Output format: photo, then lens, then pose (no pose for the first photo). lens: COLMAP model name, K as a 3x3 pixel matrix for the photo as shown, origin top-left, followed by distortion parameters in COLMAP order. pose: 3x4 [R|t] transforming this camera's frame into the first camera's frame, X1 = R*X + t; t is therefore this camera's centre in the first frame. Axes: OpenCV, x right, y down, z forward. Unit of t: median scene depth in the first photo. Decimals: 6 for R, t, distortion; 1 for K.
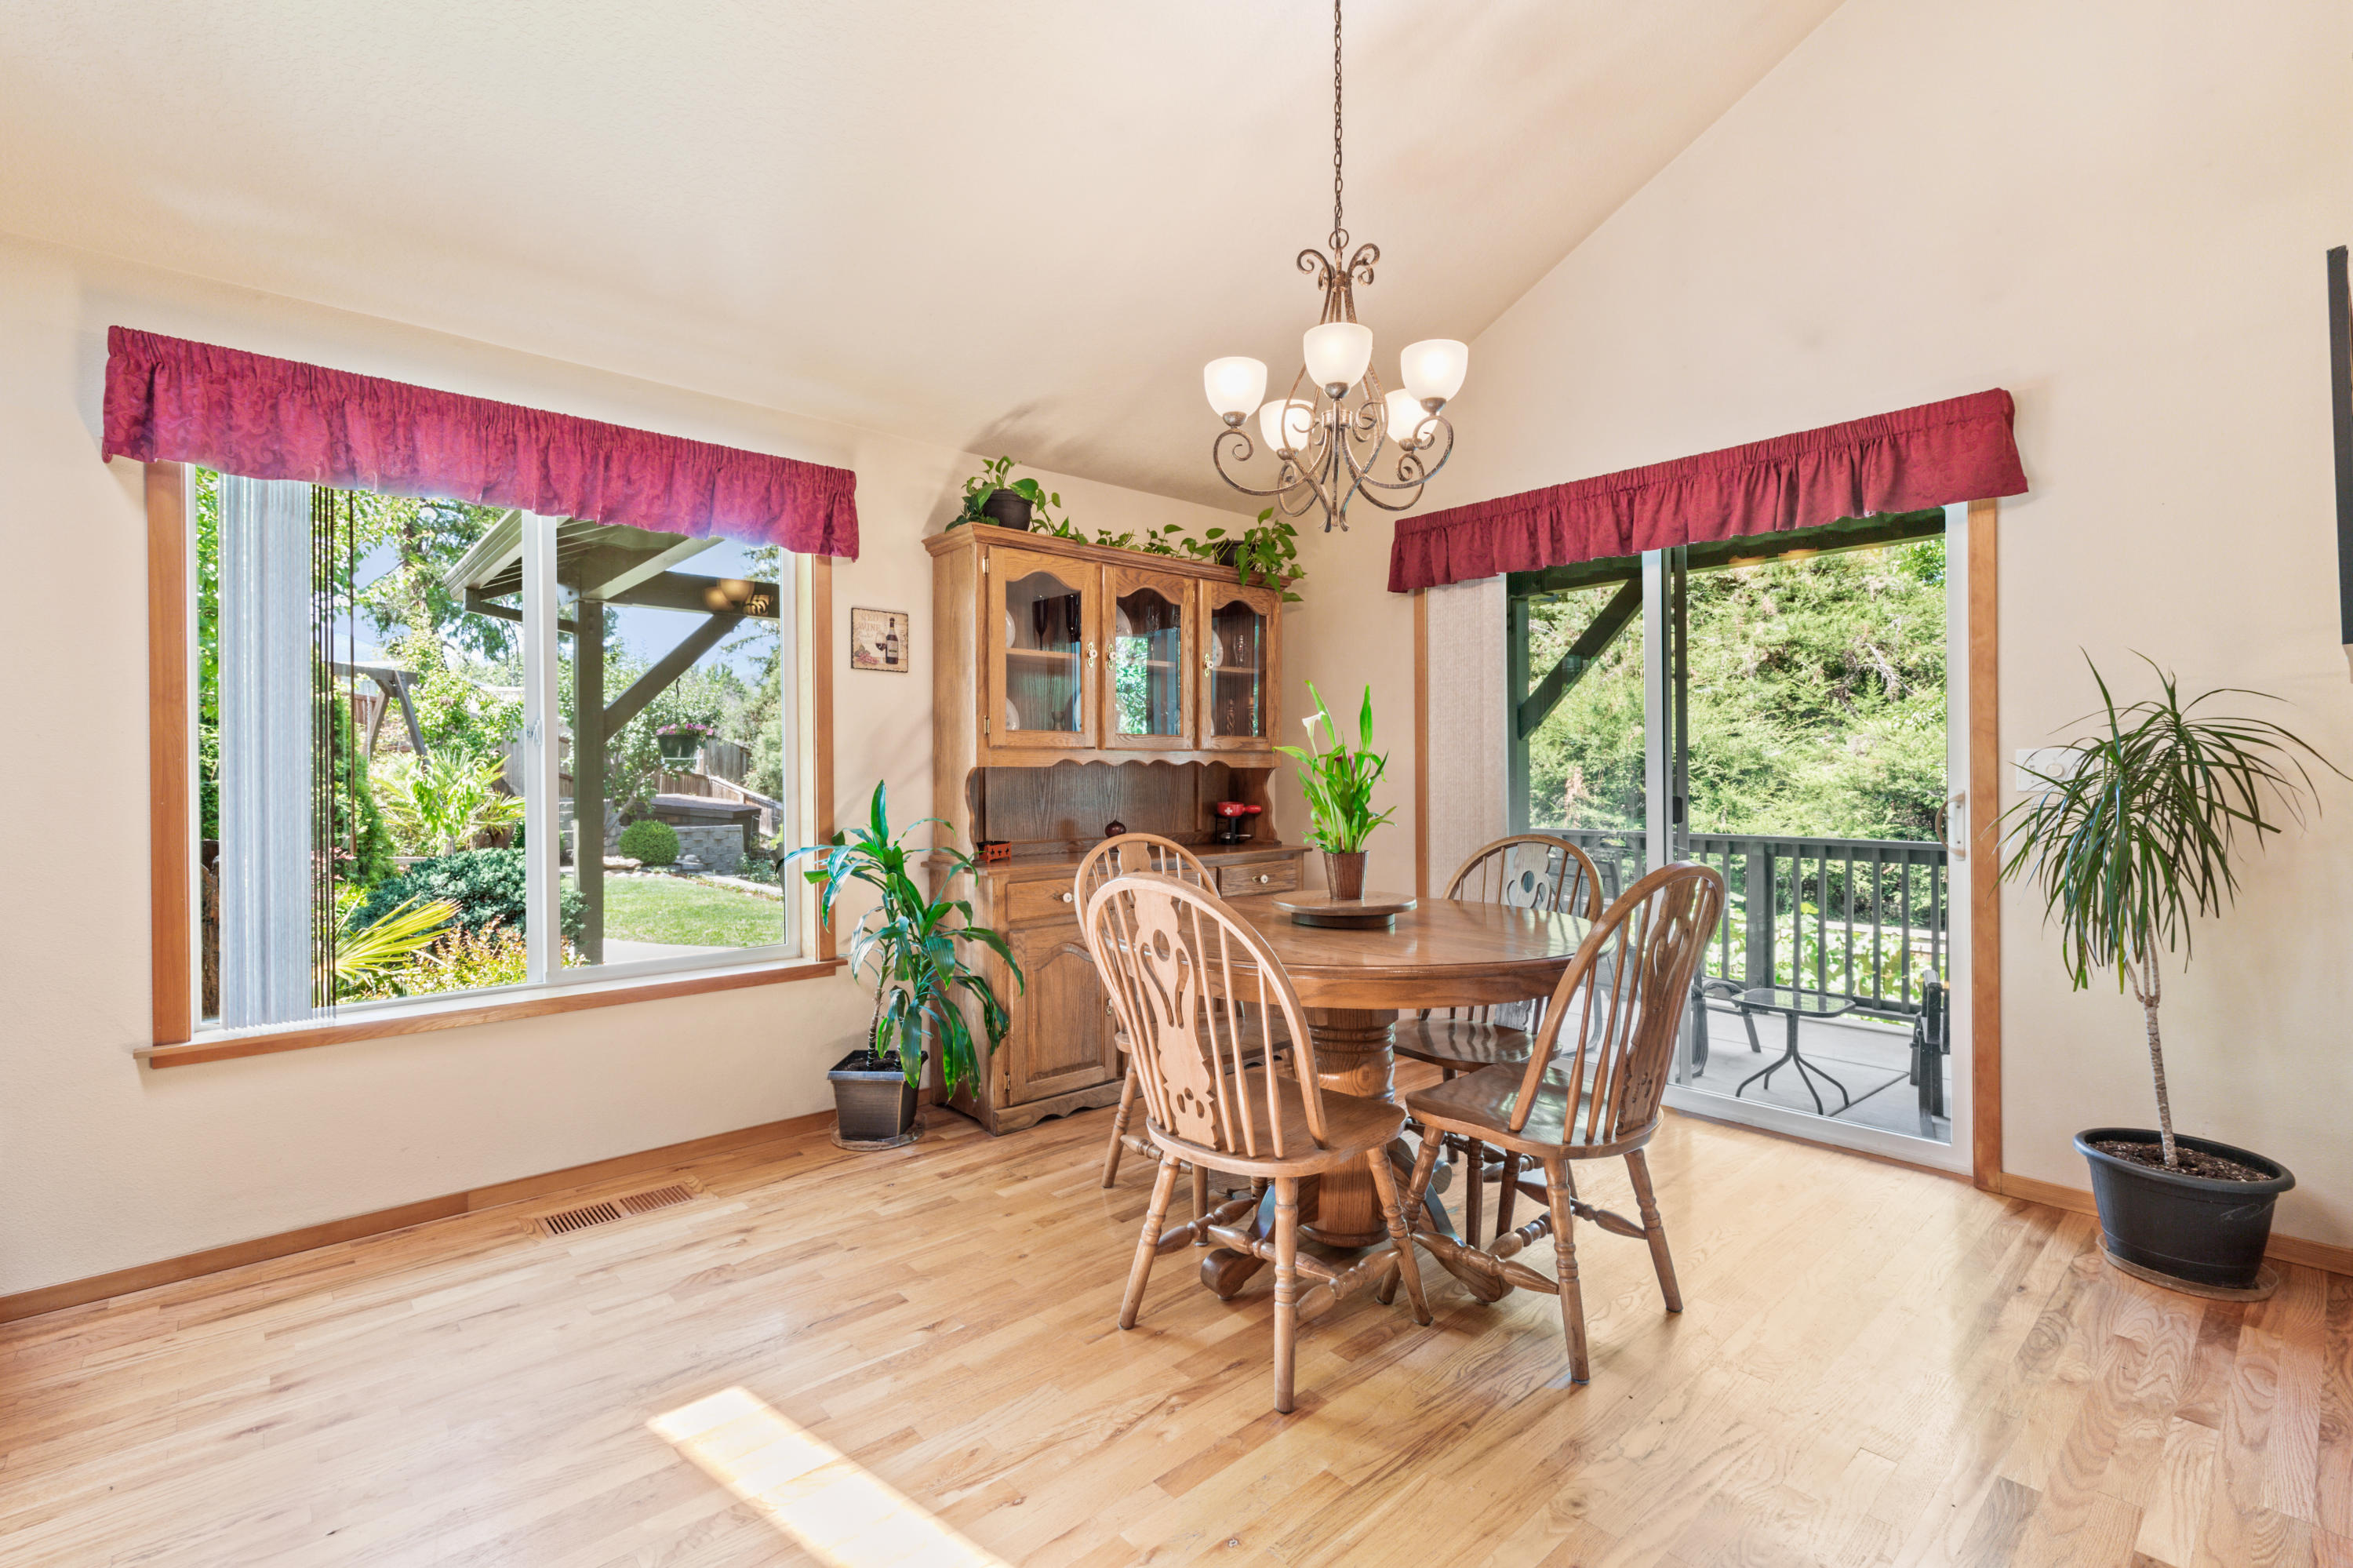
lens RADIAL K [[1050.4, 0, 1185.3], [0, 1050.4, 775.4], [0, 0, 1]] dist [0.006660, -0.001201]
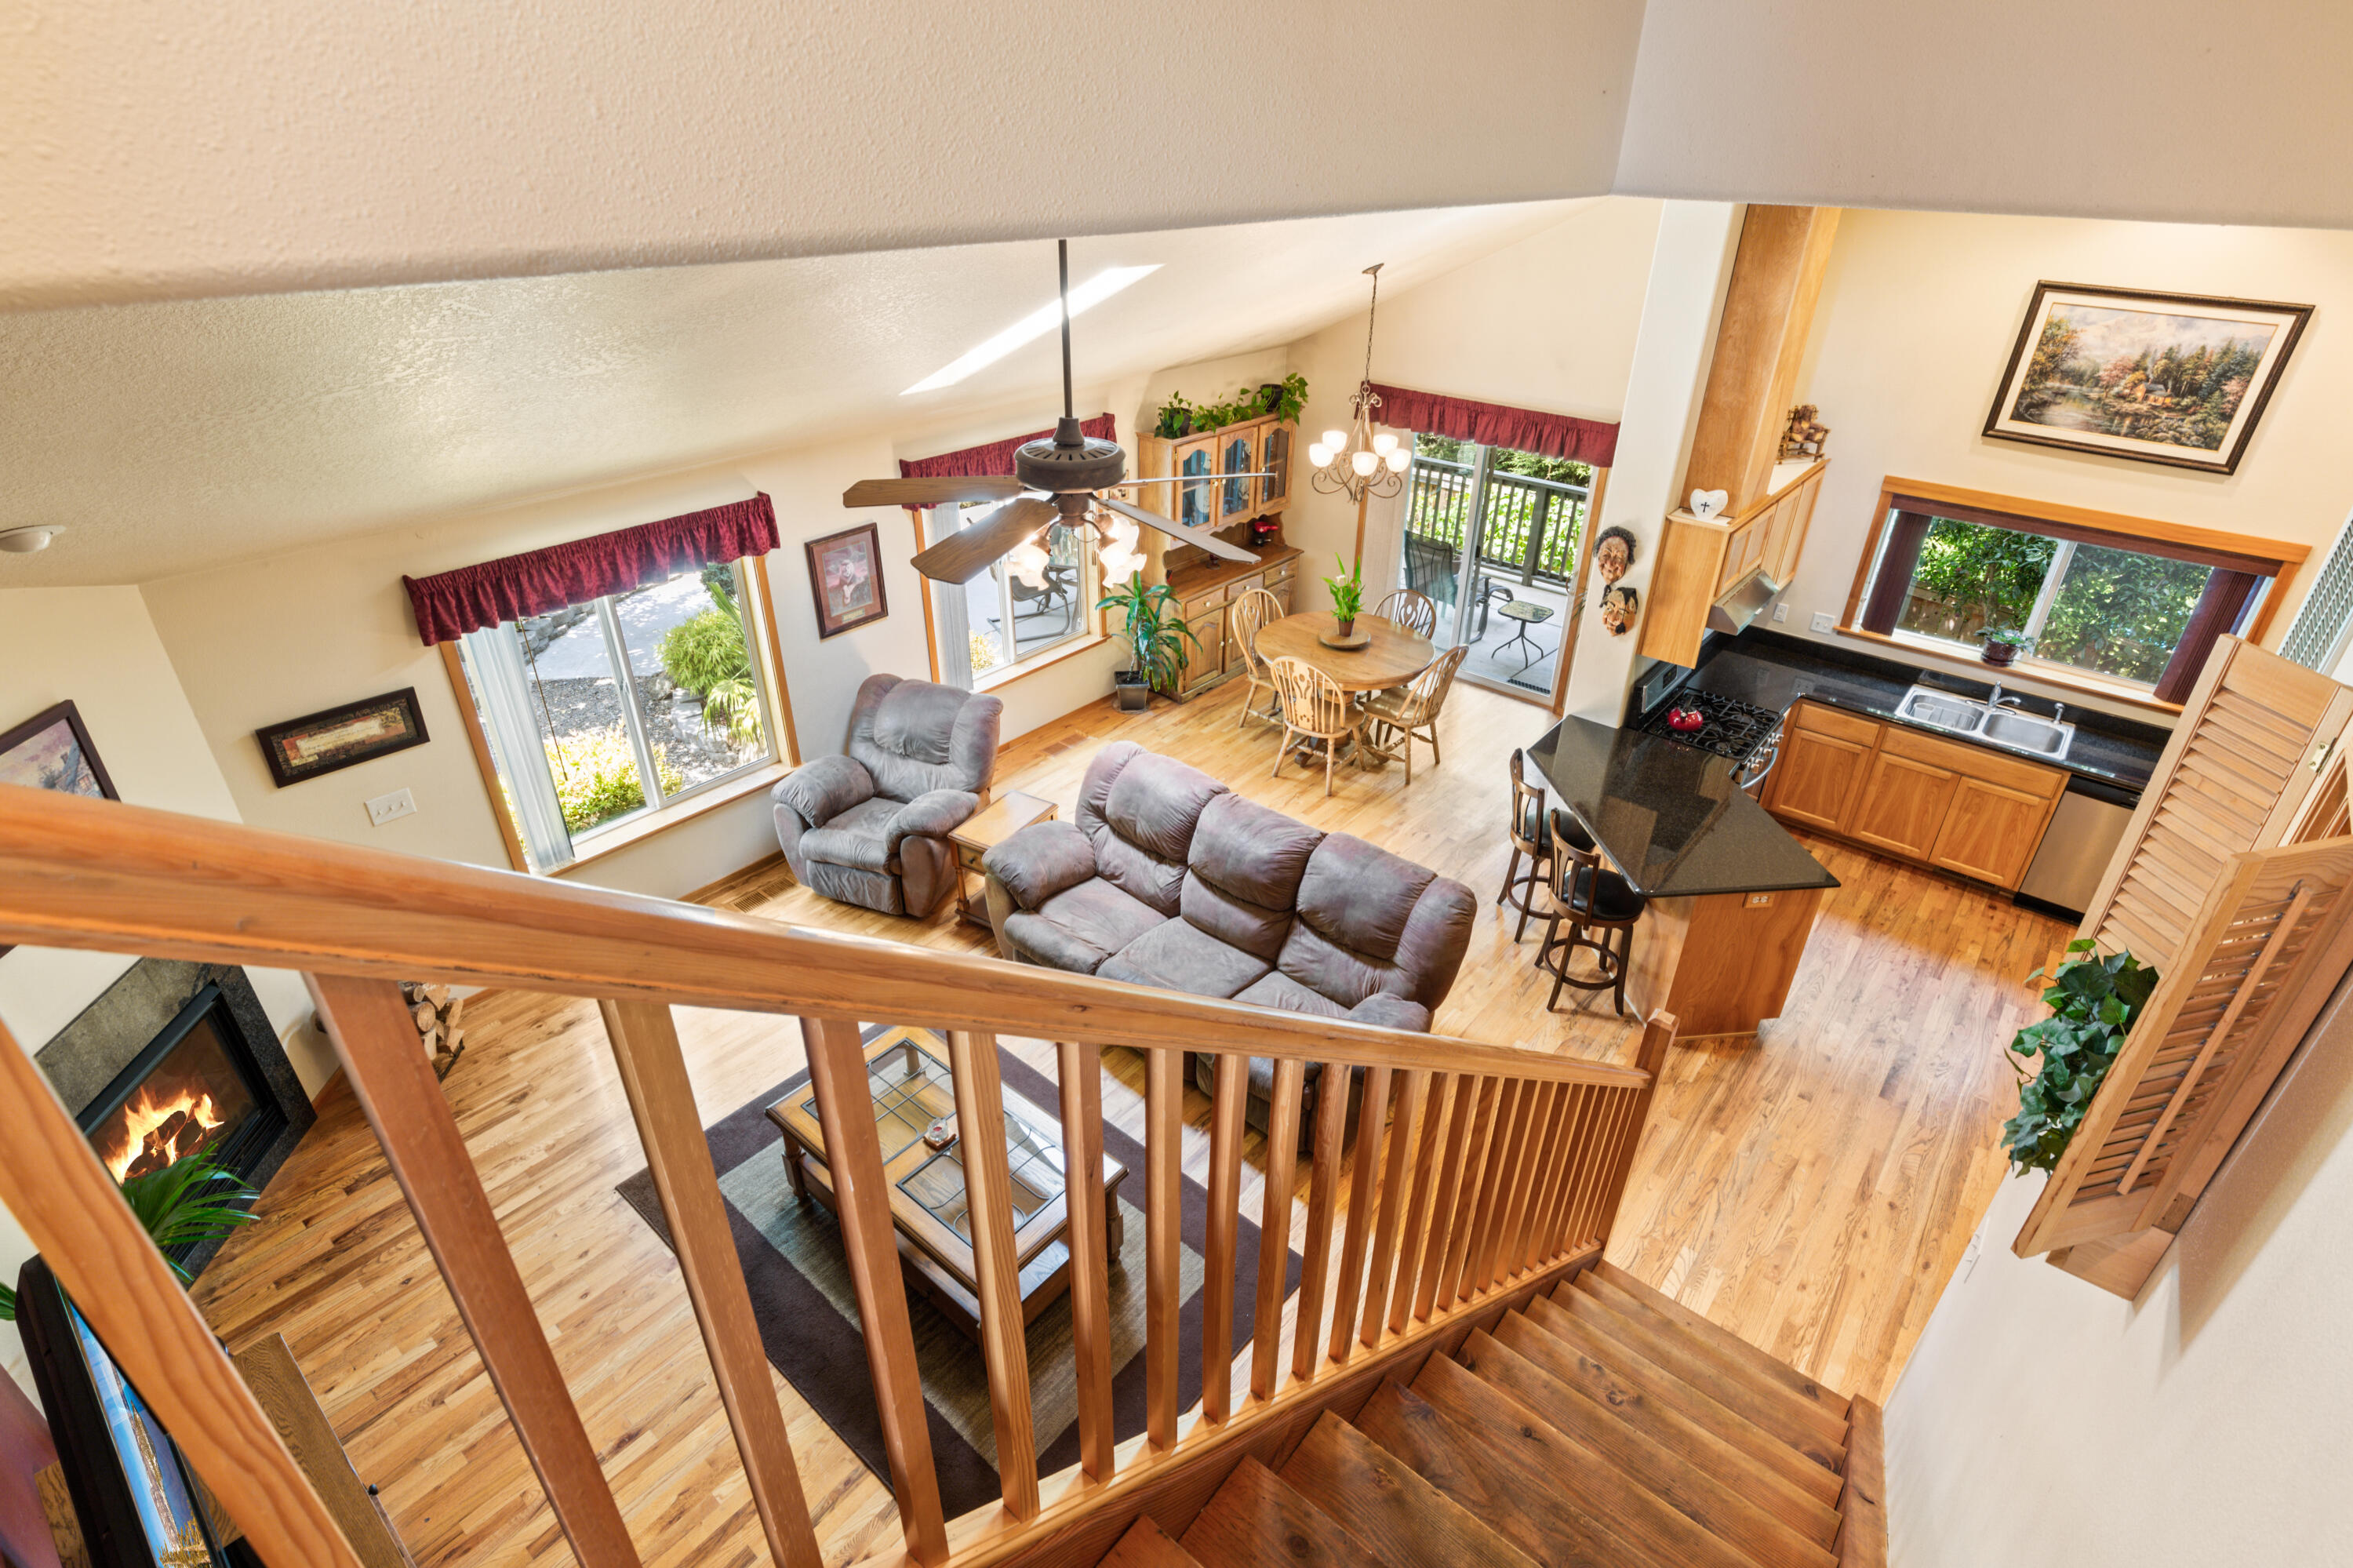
lens RADIAL K [[1144.8, 0, 1187.3], [0, 1144.8, 776.1], [0, 0, 1]] dist [-0.003336, 0.000501]
pose [[0.989529, -0.054483, 0.133658, -0.517501], [-0.018924, 0.869053, 0.494357, -0.792122], [-0.143090, -0.491710, 0.858922, -1.297756]]
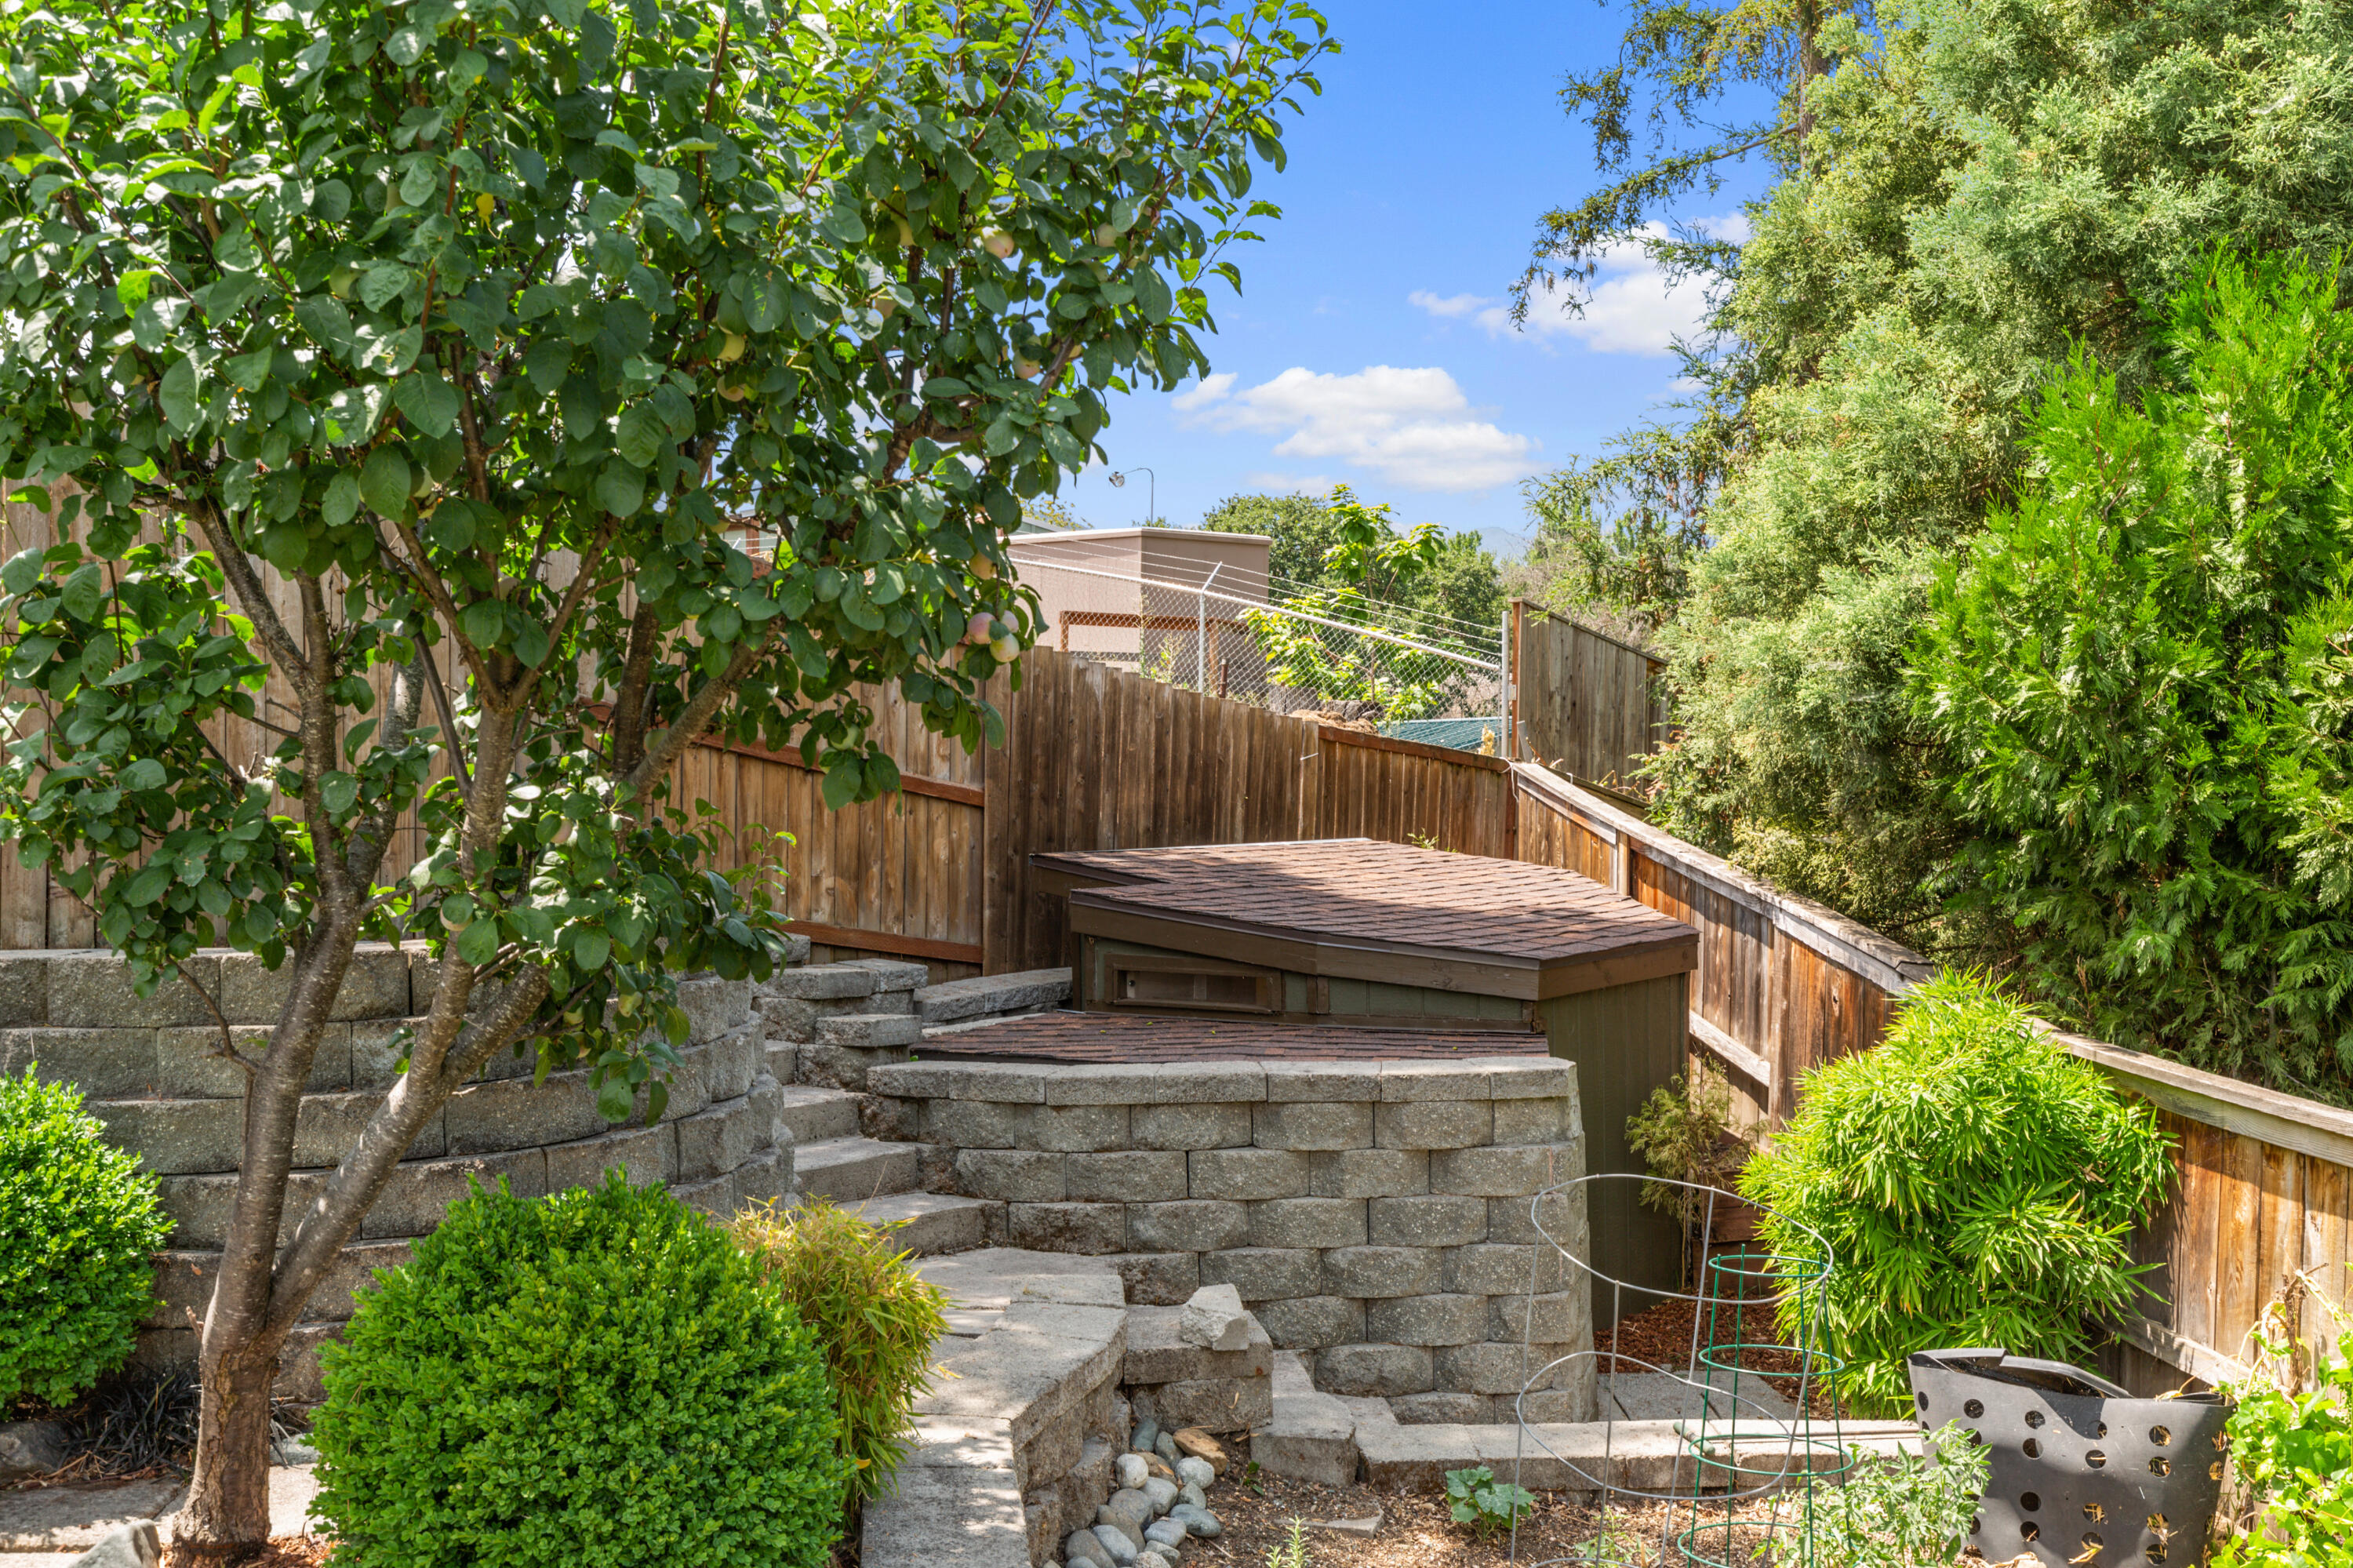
lens RADIAL K [[2260.1, 0, 1191.3], [0, 2260.1, 784.4], [0, 0, 1]] dist [0.014846, 0.003884]
pose [[0.809460, 0.006447, -0.587140, -1.680910], [-0.002362, 0.999967, 0.007723, 0.013479], [0.587171, -0.004864, 0.809448, 4.332117]]
